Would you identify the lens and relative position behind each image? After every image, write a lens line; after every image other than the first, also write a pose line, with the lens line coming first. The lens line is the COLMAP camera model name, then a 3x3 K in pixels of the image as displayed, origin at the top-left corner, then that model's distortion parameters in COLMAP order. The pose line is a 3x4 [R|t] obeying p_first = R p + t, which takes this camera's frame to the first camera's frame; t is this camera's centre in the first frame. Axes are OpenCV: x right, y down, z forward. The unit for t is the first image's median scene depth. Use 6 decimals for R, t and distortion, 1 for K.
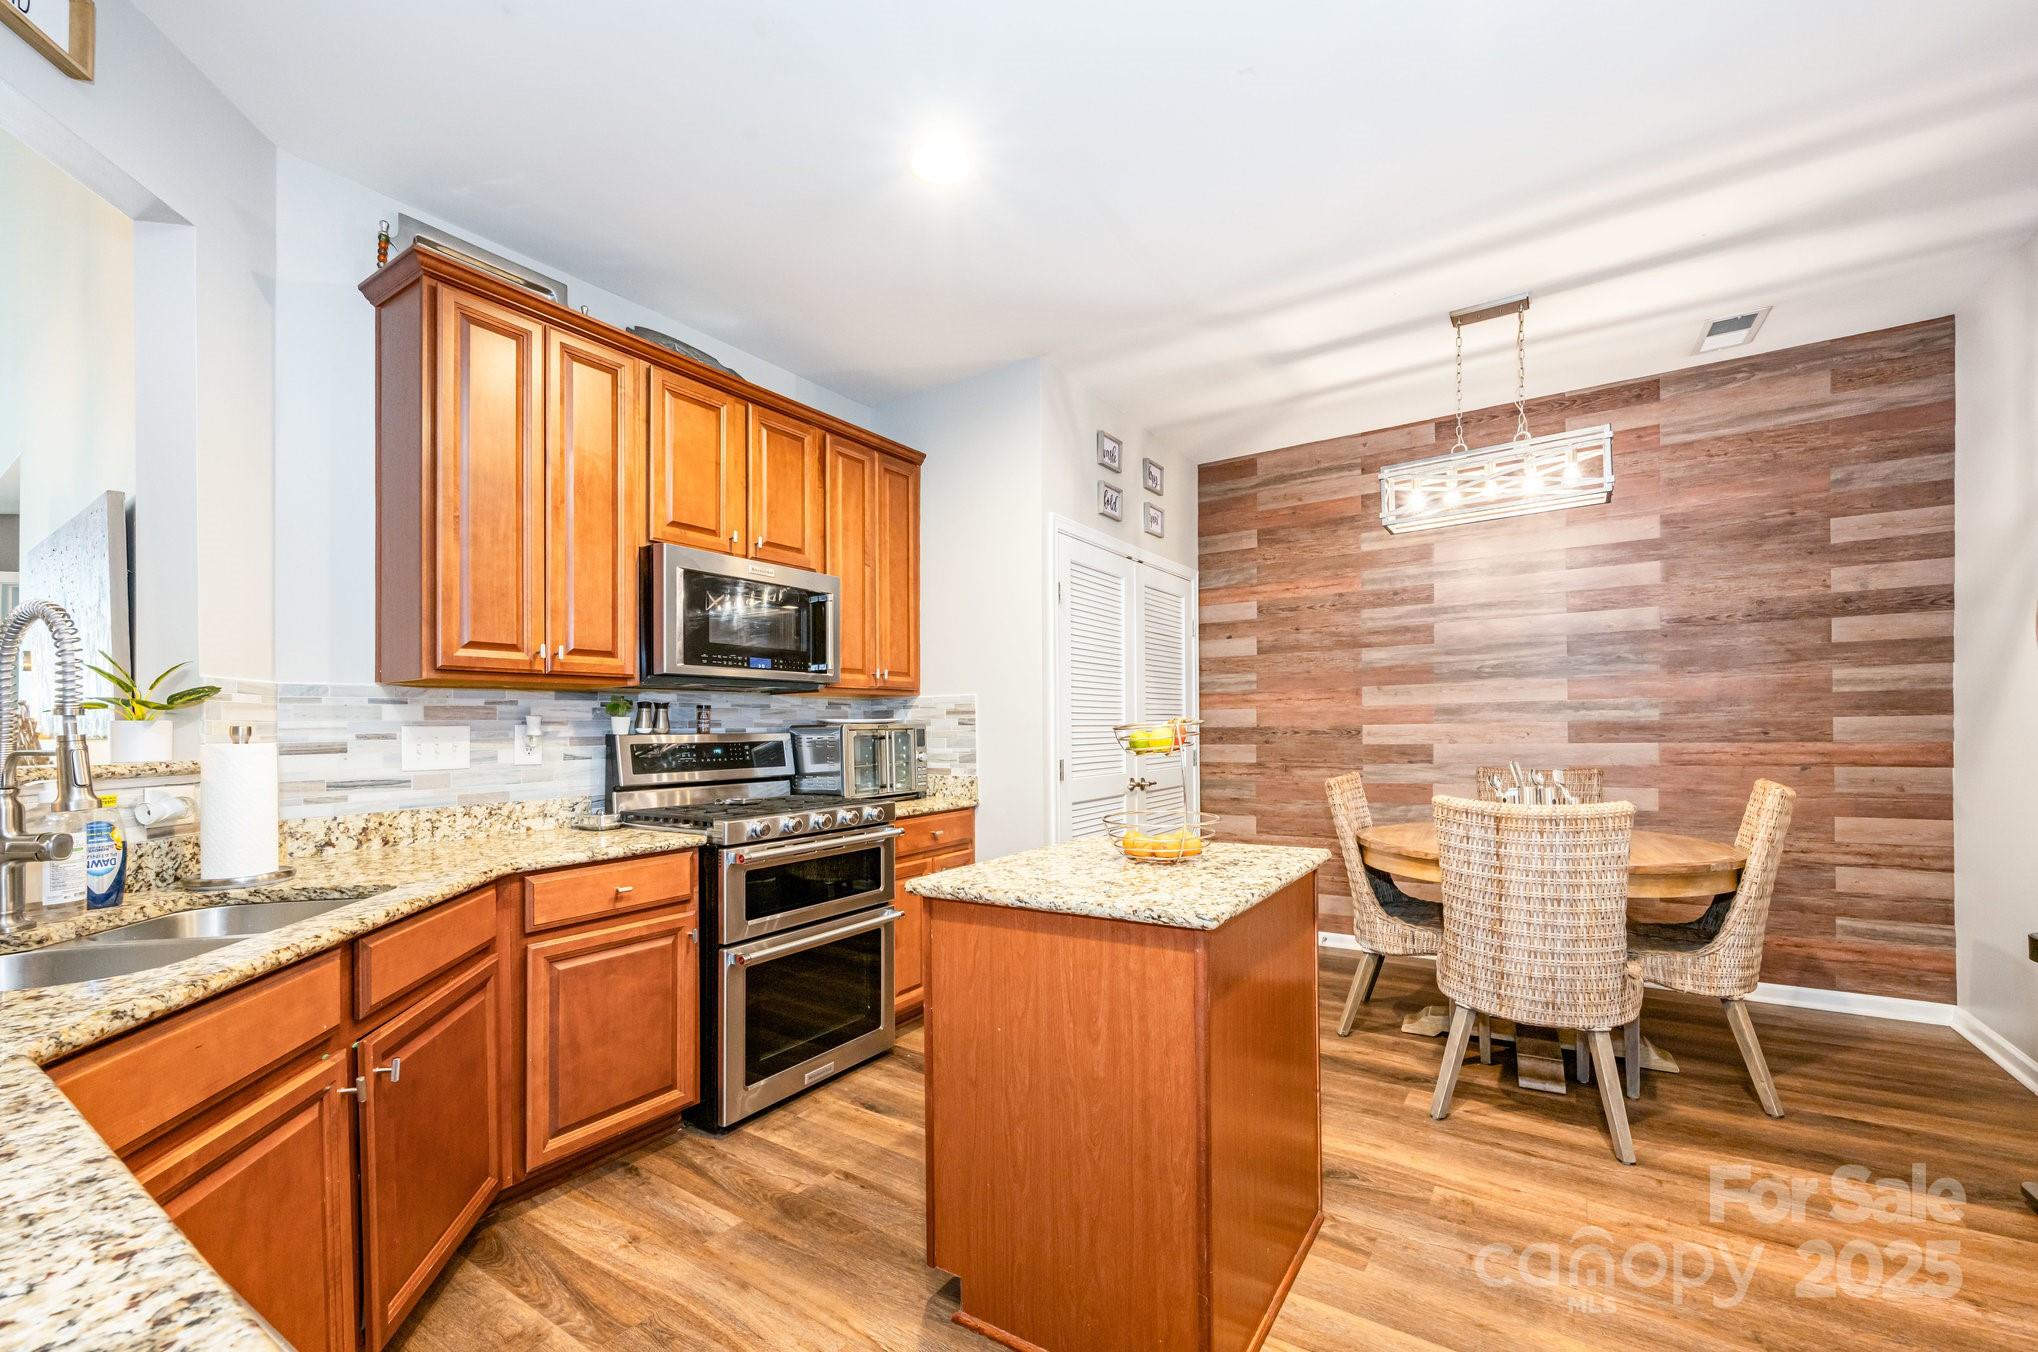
lens RADIAL K [[906.3, 0, 1023.9], [0, 906.3, 722.0], [0, 0, 1]] dist [-0.001625, 0.000038]
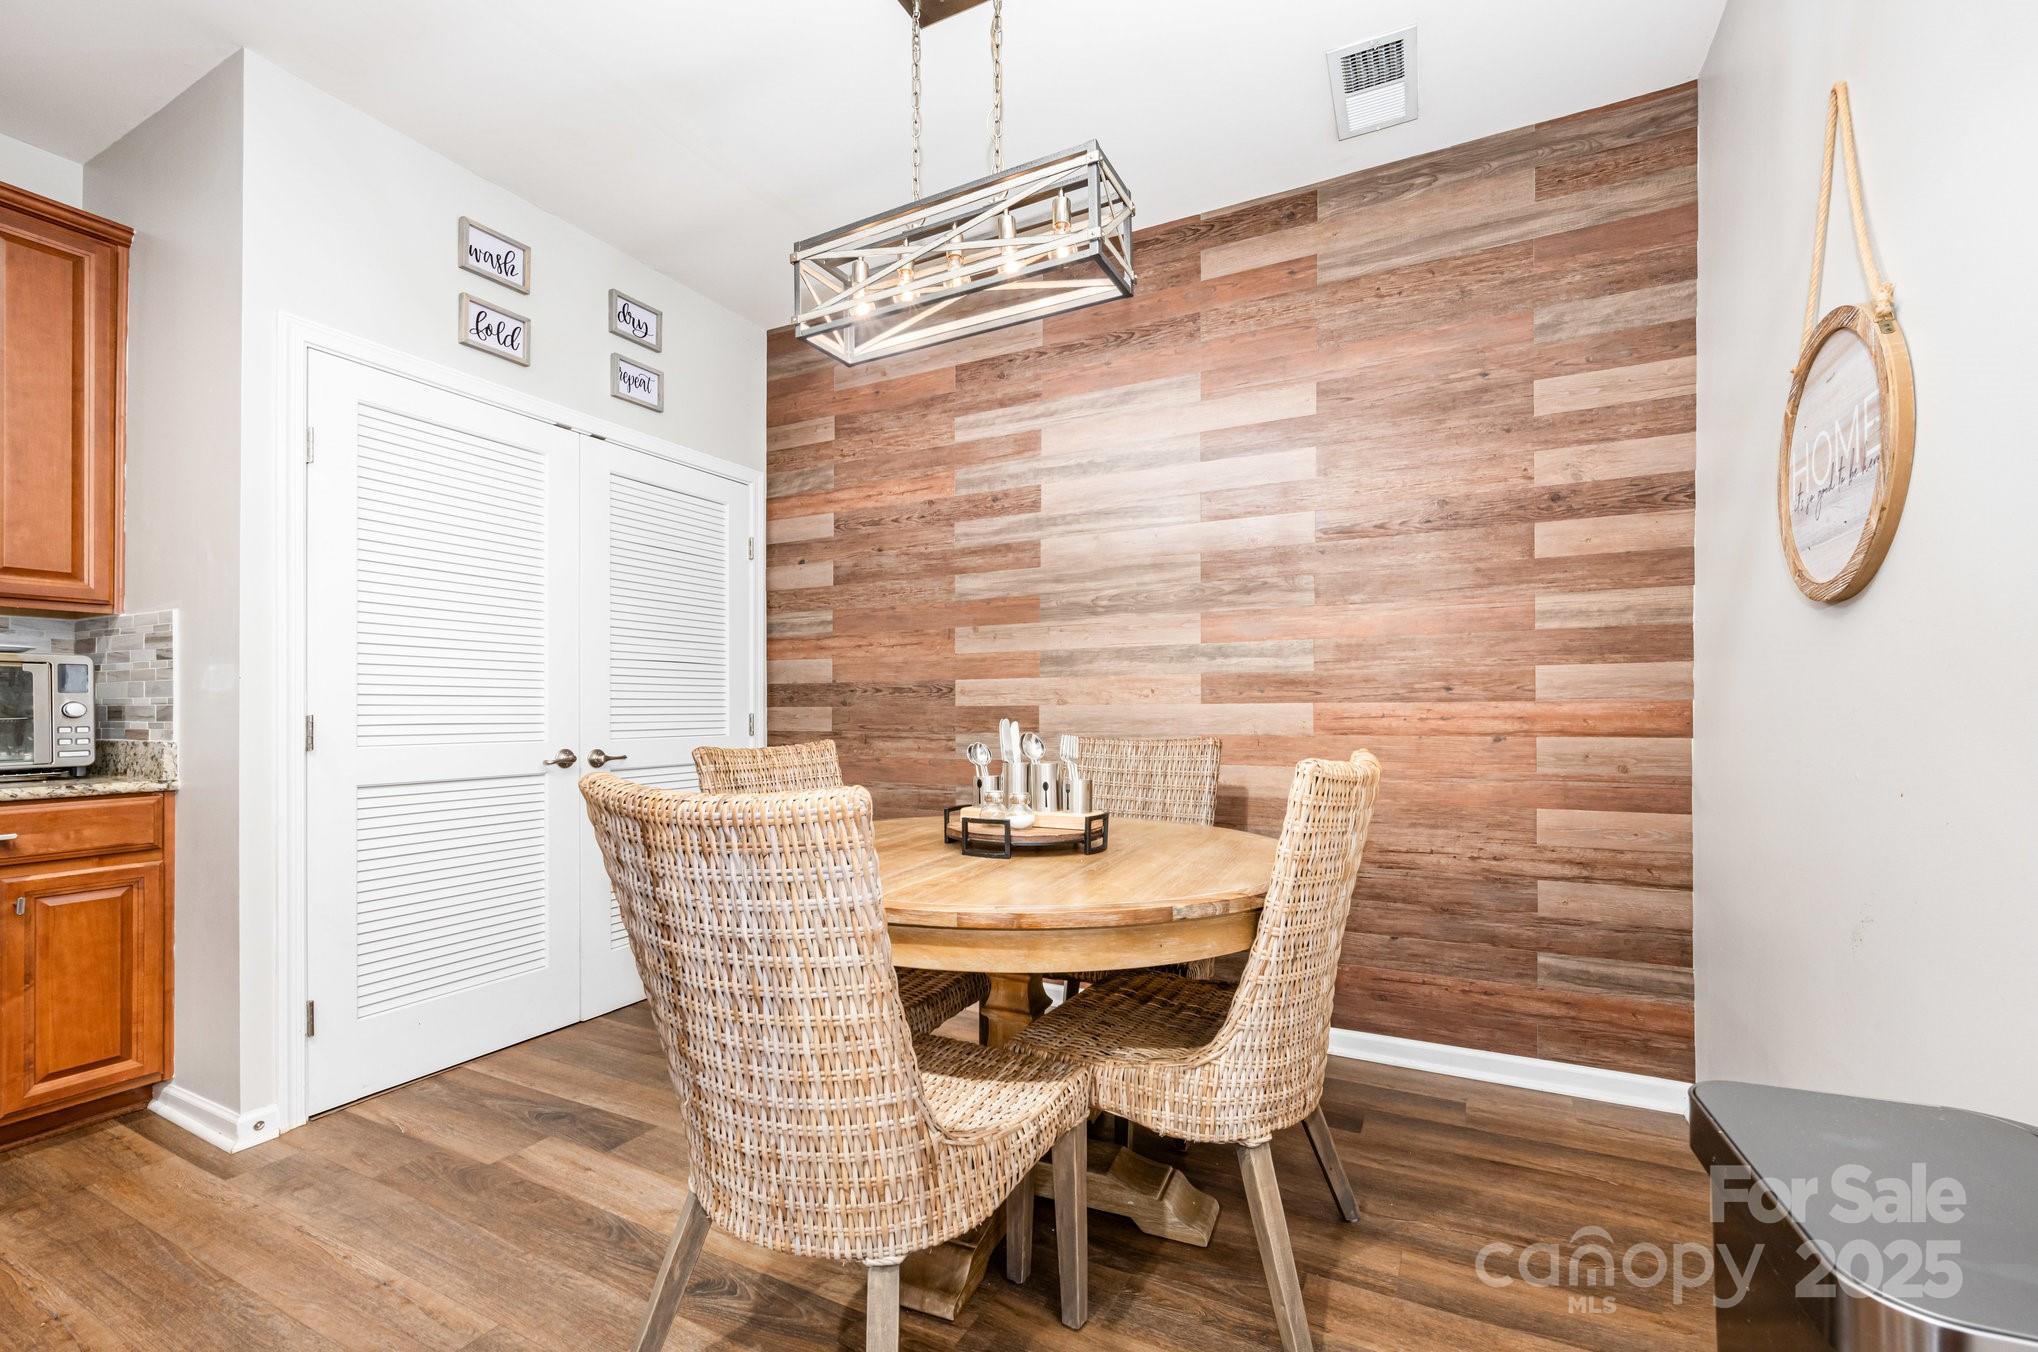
lens RADIAL K [[851.2, 0, 1028.0], [0, 851.2, 706.3], [0, 0, 1]] dist [-0.001488, -0.000405]
pose [[0.998324, 0.008331, 0.057268, 0.452217], [-0.008216, 0.999964, -0.002250, 0.029741], [-0.057284, 0.001776, 0.998356, 0.357266]]
